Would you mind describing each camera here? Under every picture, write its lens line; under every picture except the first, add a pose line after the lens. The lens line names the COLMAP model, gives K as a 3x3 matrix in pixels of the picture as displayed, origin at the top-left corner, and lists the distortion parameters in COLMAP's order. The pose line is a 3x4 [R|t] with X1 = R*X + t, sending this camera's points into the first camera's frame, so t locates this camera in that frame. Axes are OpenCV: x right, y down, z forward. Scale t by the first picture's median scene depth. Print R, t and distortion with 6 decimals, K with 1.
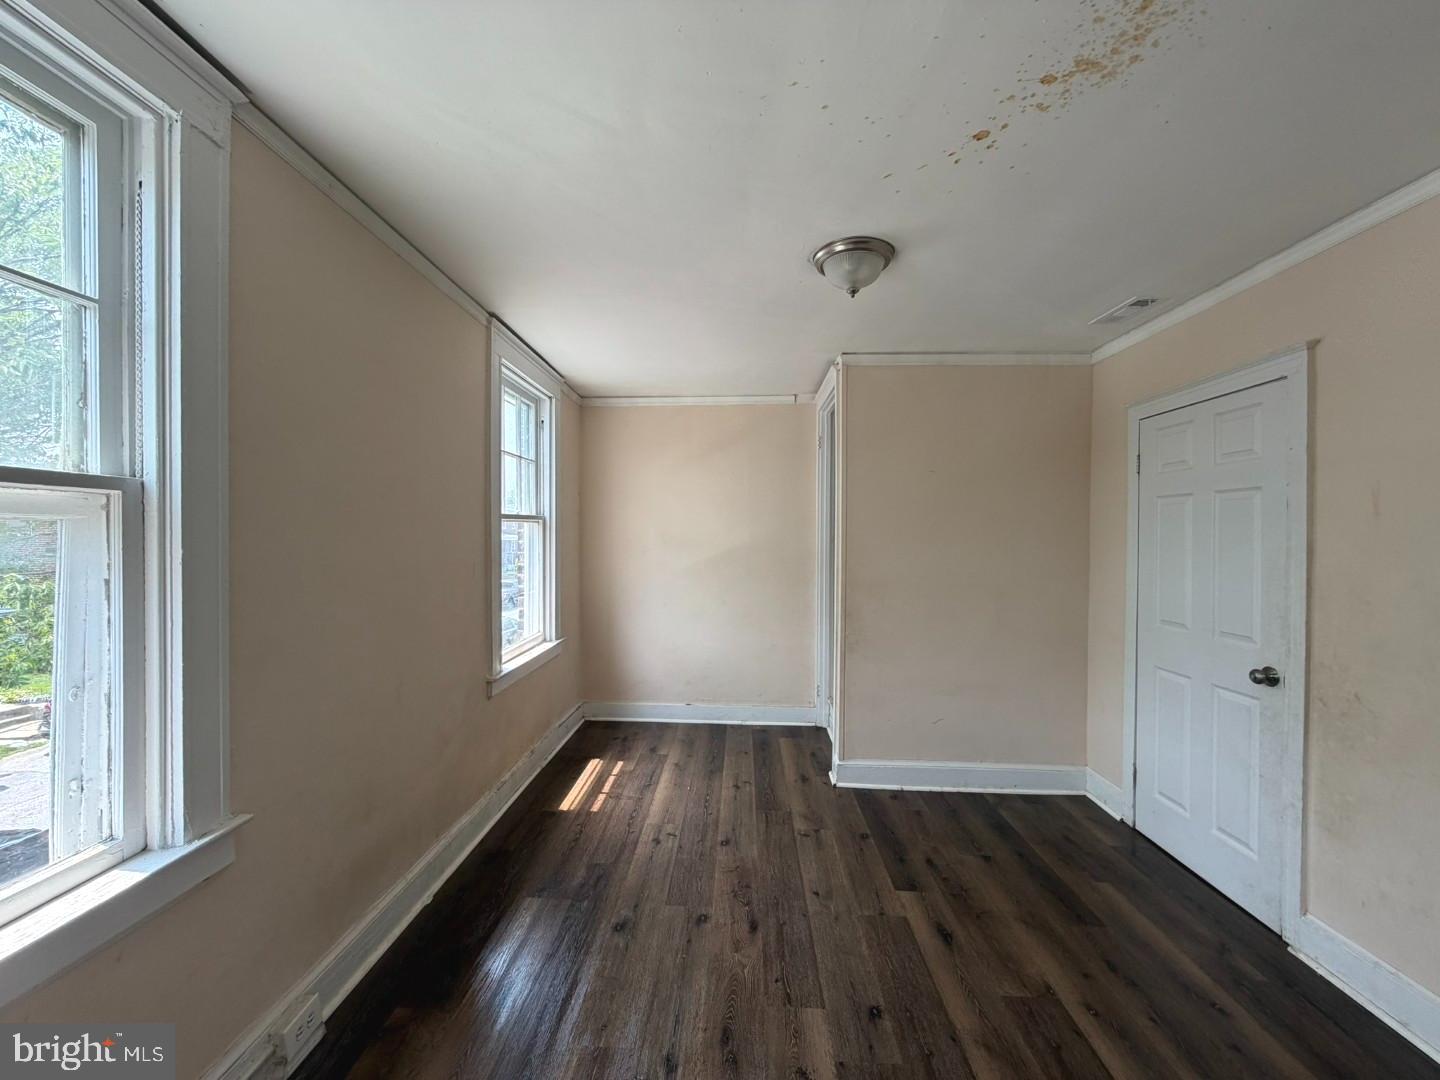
lens RADIAL K [[578.3, 0, 714.2], [0, 578.3, 540.0], [0, 0, 1]] dist [-0.001413, 0.000439]
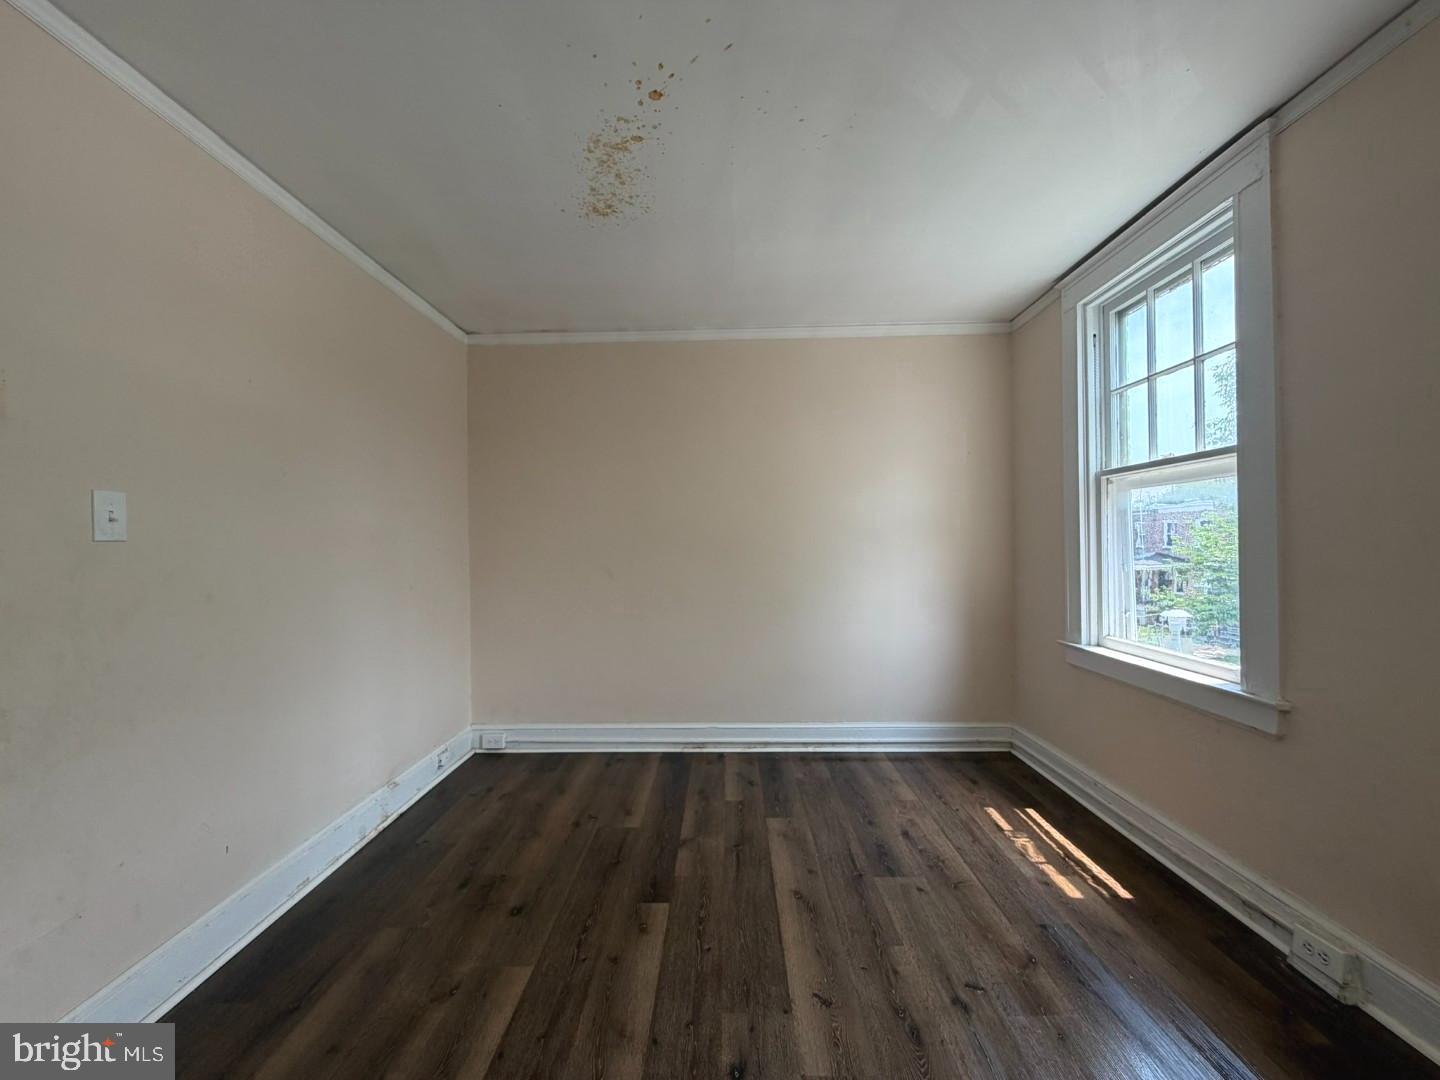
lens RADIAL K [[578.3, 0, 712.3], [0, 578.3, 537.9], [0, 0, 1]] dist [-0.001413, 0.000439]
pose [[-0.999771, 0.001196, -0.021368, 0.256328], [0.001293, 0.999989, -0.004501, 0.084079], [0.021362, -0.004528, -0.999762, 1.390419]]
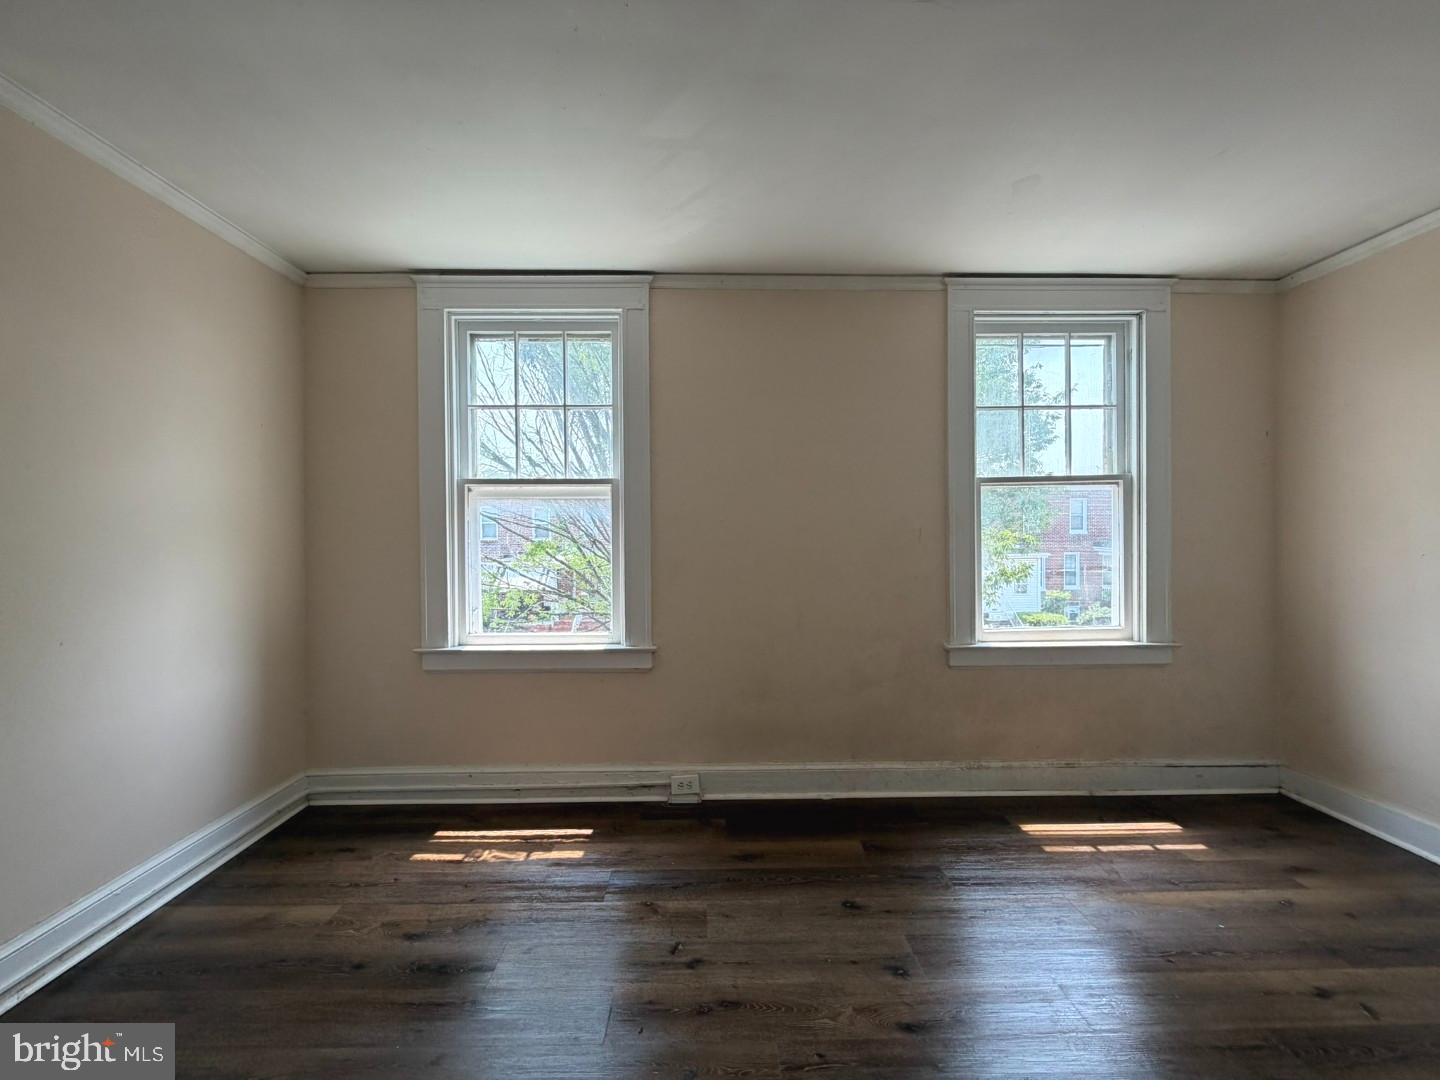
lens RADIAL K [[578.3, 0, 712.9], [0, 578.3, 540.4], [0, 0, 1]] dist [-0.001413, 0.000439]
pose [[0.062322, 0.004560, -0.998046, 0.716440], [-0.000051, 0.999990, 0.004566, 0.069065], [0.998056, -0.000233, 0.062322, 0.680692]]
